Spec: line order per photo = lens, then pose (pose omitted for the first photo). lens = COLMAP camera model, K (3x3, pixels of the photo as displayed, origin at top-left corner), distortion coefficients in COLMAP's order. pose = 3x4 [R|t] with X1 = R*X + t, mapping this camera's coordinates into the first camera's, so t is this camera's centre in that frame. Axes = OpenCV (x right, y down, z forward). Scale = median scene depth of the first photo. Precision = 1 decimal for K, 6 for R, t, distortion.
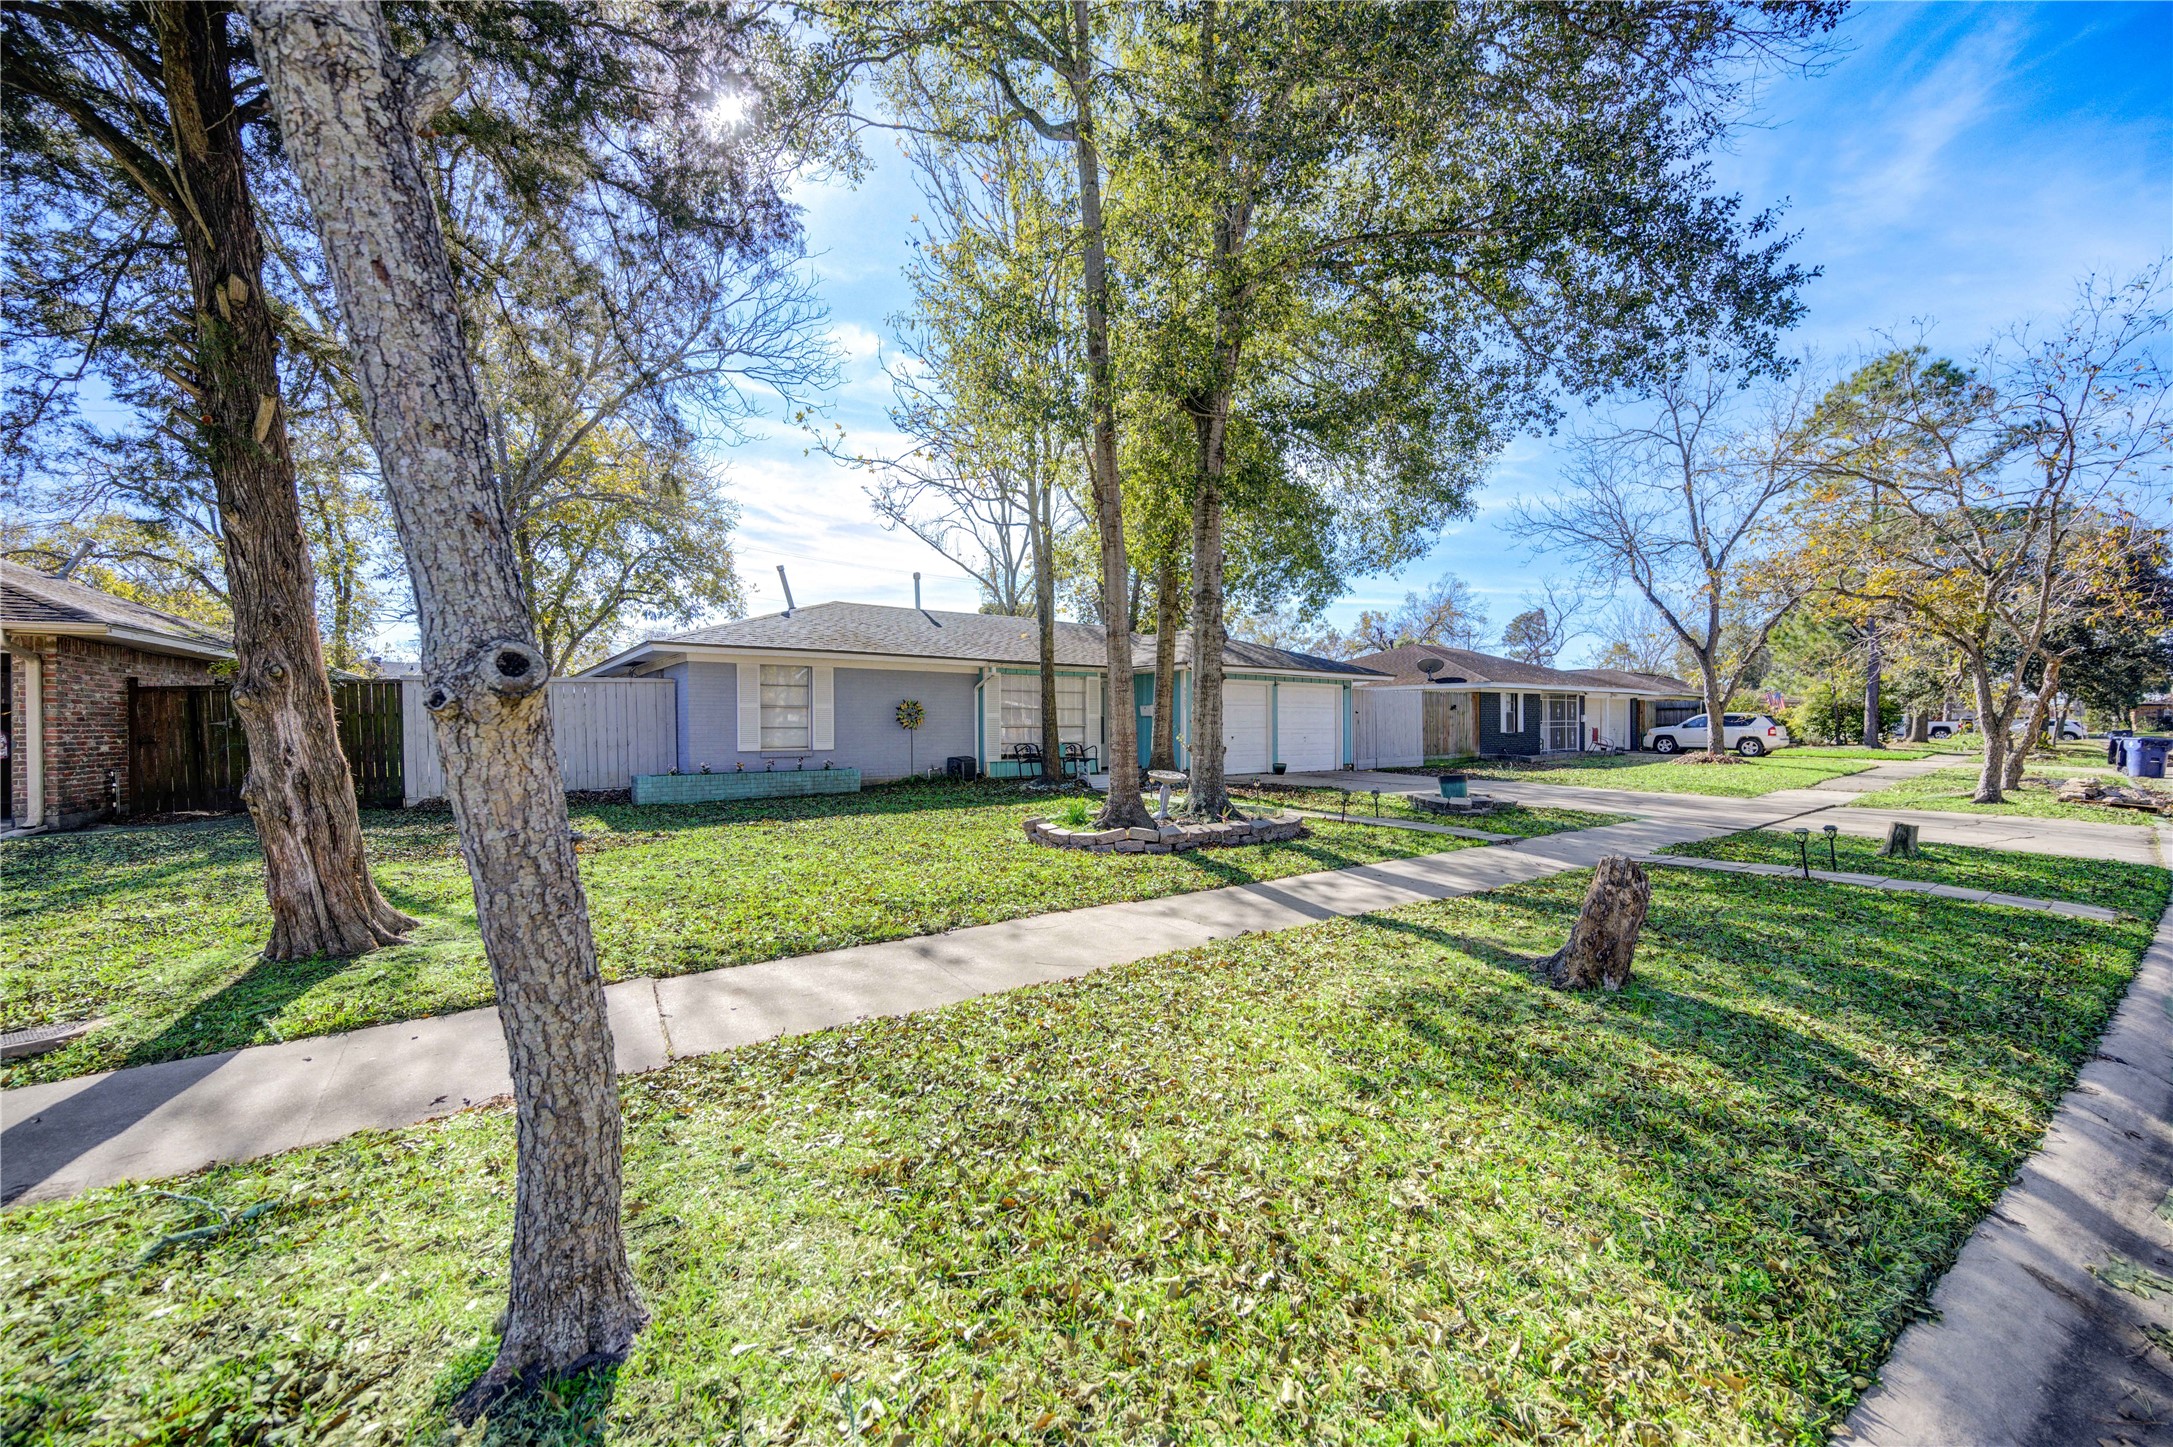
lens RADIAL K [[919.4, 0, 1086.5], [0, 919.4, 723.5], [0, 0, 1]] dist [0.001622, 0.000191]
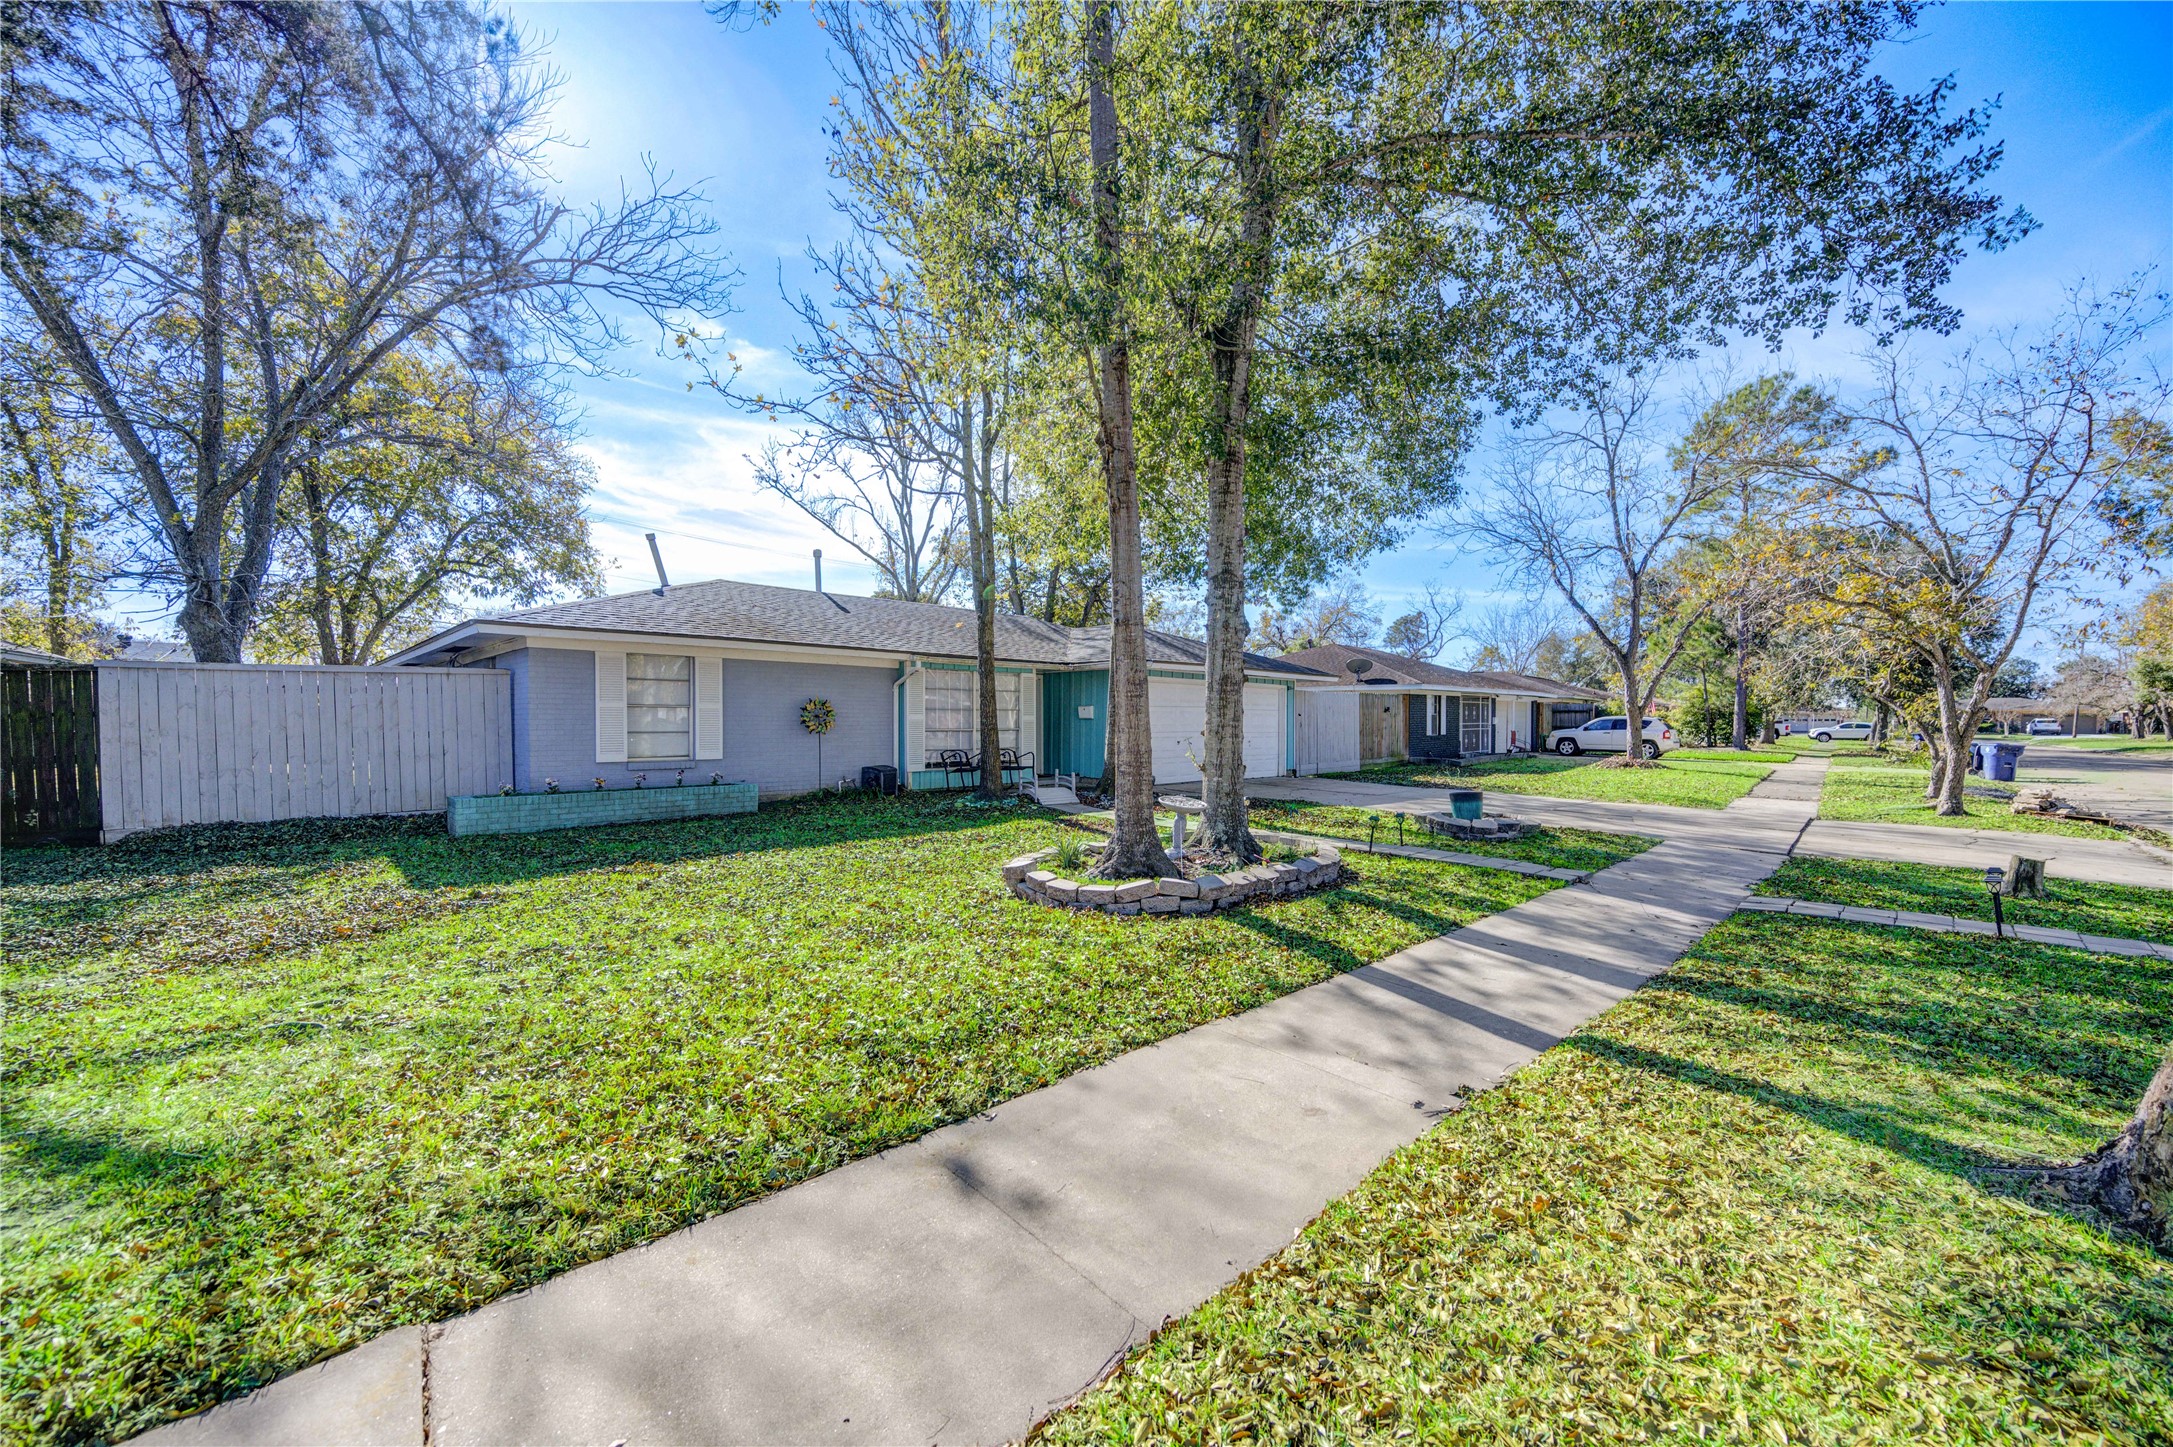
lens RADIAL K [[884.8, 0, 1086.5], [0, 884.8, 723.5], [0, 0, 1]] dist [0.000554, -0.000108]
pose [[0.988899, 0.005664, 0.148479, -0.067379], [-0.007003, 0.999939, 0.008496, -0.011216], [-0.148422, -0.009441, 0.988879, 0.164909]]
